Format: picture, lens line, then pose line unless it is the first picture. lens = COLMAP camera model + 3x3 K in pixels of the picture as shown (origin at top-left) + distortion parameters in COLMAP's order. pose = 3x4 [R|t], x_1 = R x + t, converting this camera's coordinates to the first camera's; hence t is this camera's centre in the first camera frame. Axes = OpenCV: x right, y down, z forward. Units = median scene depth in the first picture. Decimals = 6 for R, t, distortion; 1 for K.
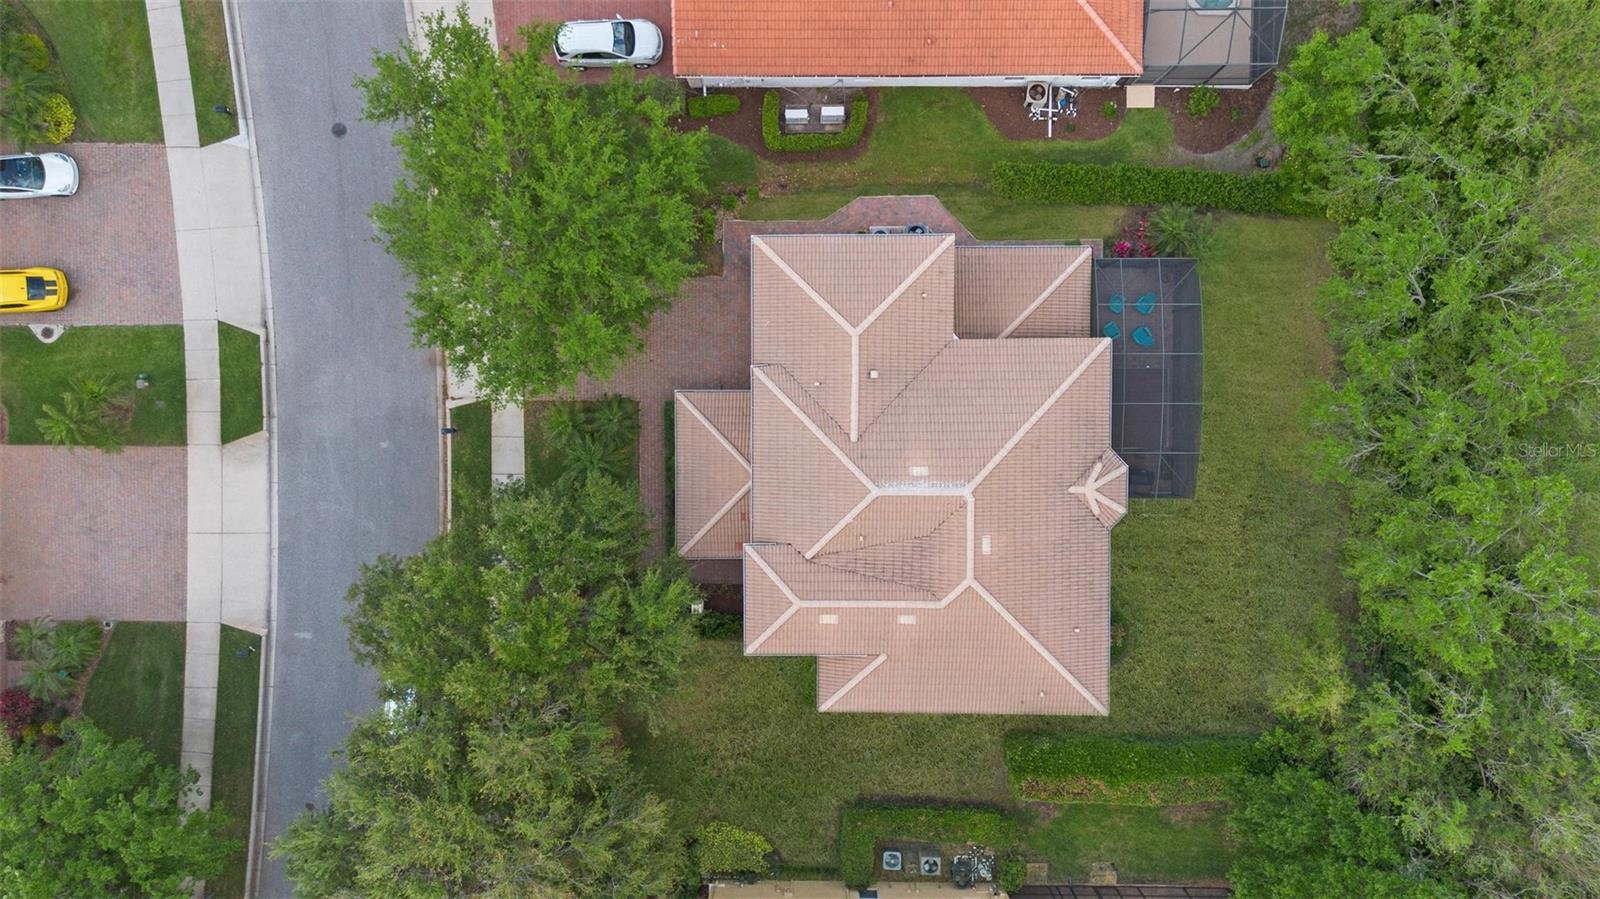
lens RADIAL K [[1127.6, 0, 803.3], [0, 1127.6, 452.9], [0, 0, 1]] dist [0.068810, -0.064038]
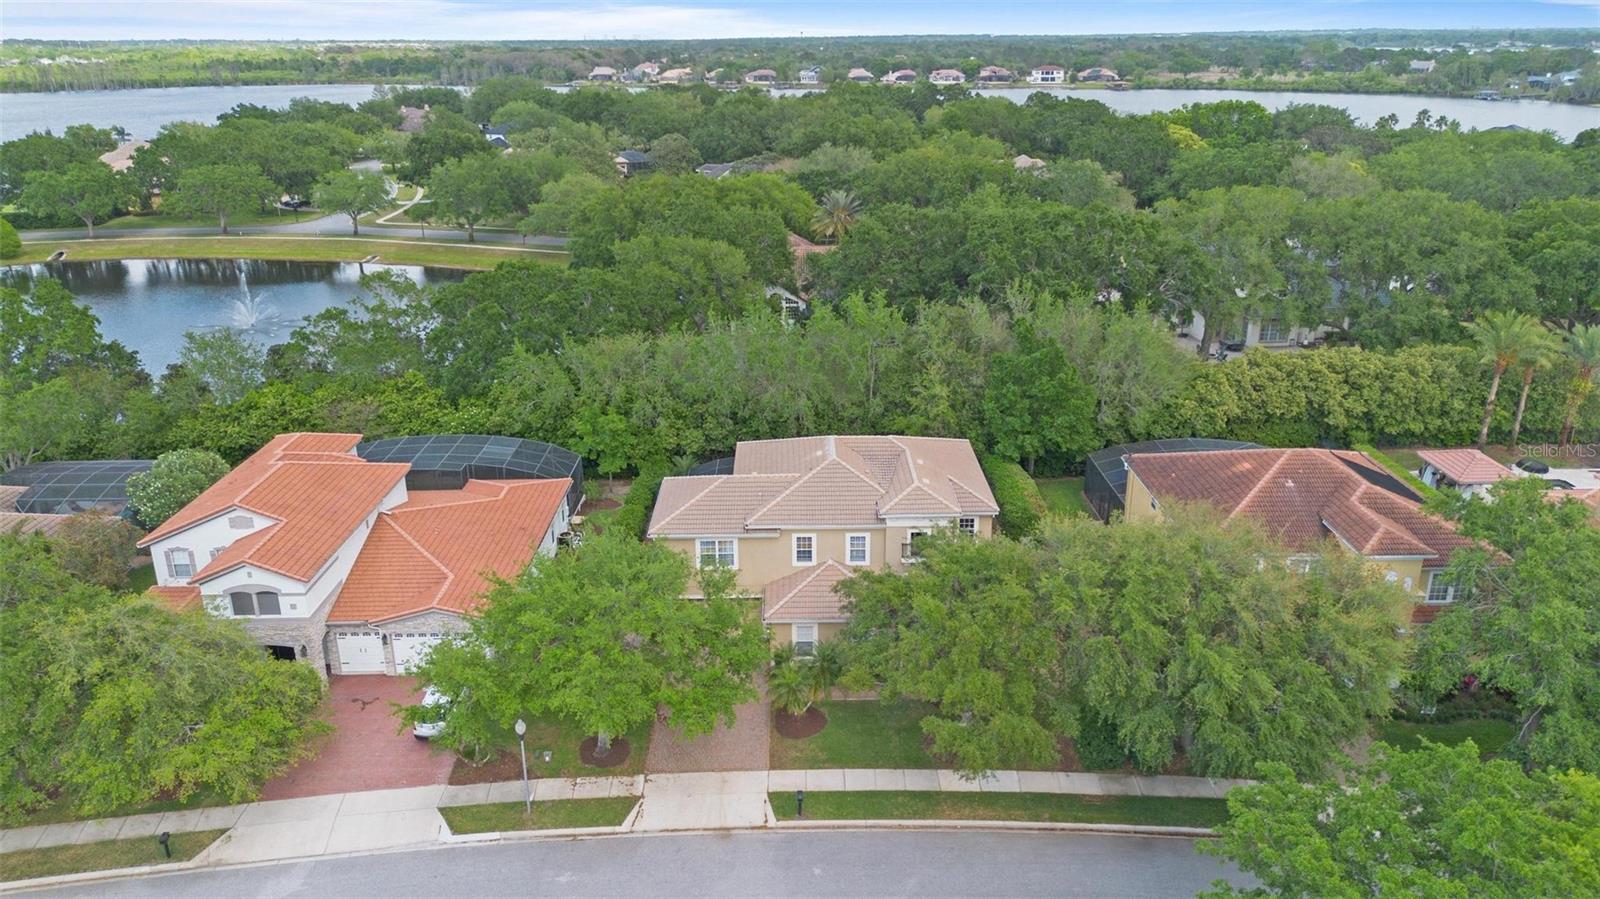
lens RADIAL K [[1127.6, 0, 803.3], [0, 1127.6, 452.9], [0, 0, 1]] dist [0.068810, -0.064038]
pose [[-0.010966, -0.327110, 0.944923, -1.083657], [0.998925, -0.046145, -0.004381, 0.000151], [0.045037, 0.943859, 0.327264, 0.409276]]
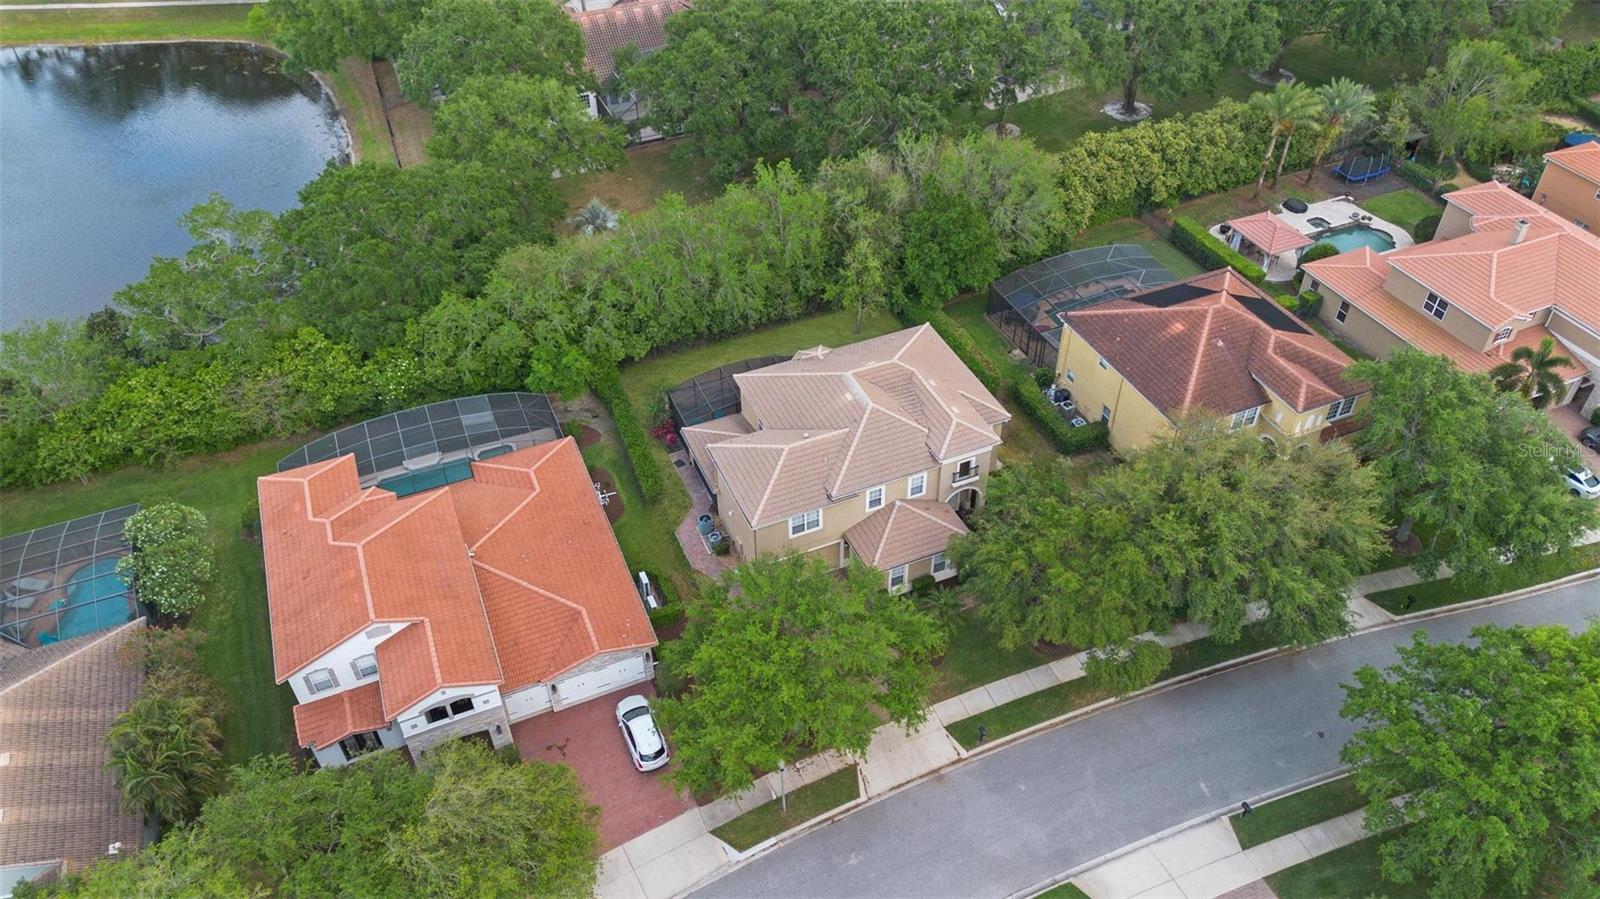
lens RADIAL K [[1127.6, 0, 803.3], [0, 1127.6, 452.9], [0, 0, 1]] dist [0.068810, -0.064038]
pose [[-0.391776, -0.592727, 0.703695, -0.893129], [0.918313, -0.299031, 0.259387, -0.411504], [0.056681, 0.747834, 0.661462, -0.037917]]
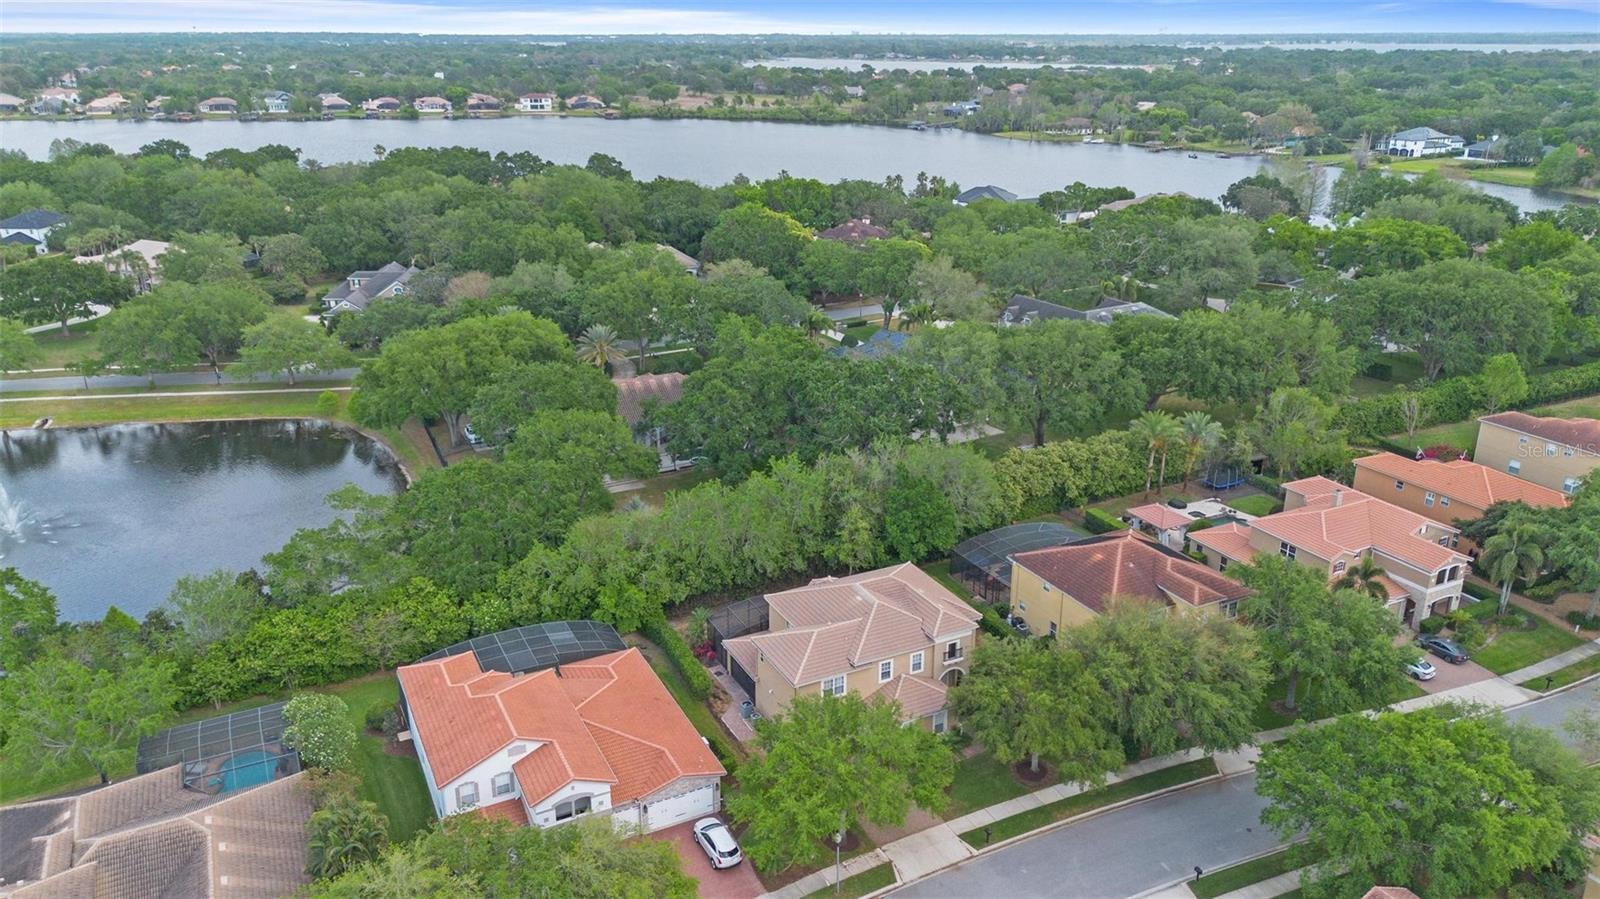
lens RADIAL K [[1140.8, 0, 800.0], [0, 1140.8, 449.5], [0, 0, 1]] dist [0.076851, -0.084451]
pose [[-0.452998, -0.287304, 0.843948, -1.326506], [0.890482, -0.191304, 0.412850, -0.768601], [0.042837, 0.938541, 0.342499, -0.027642]]
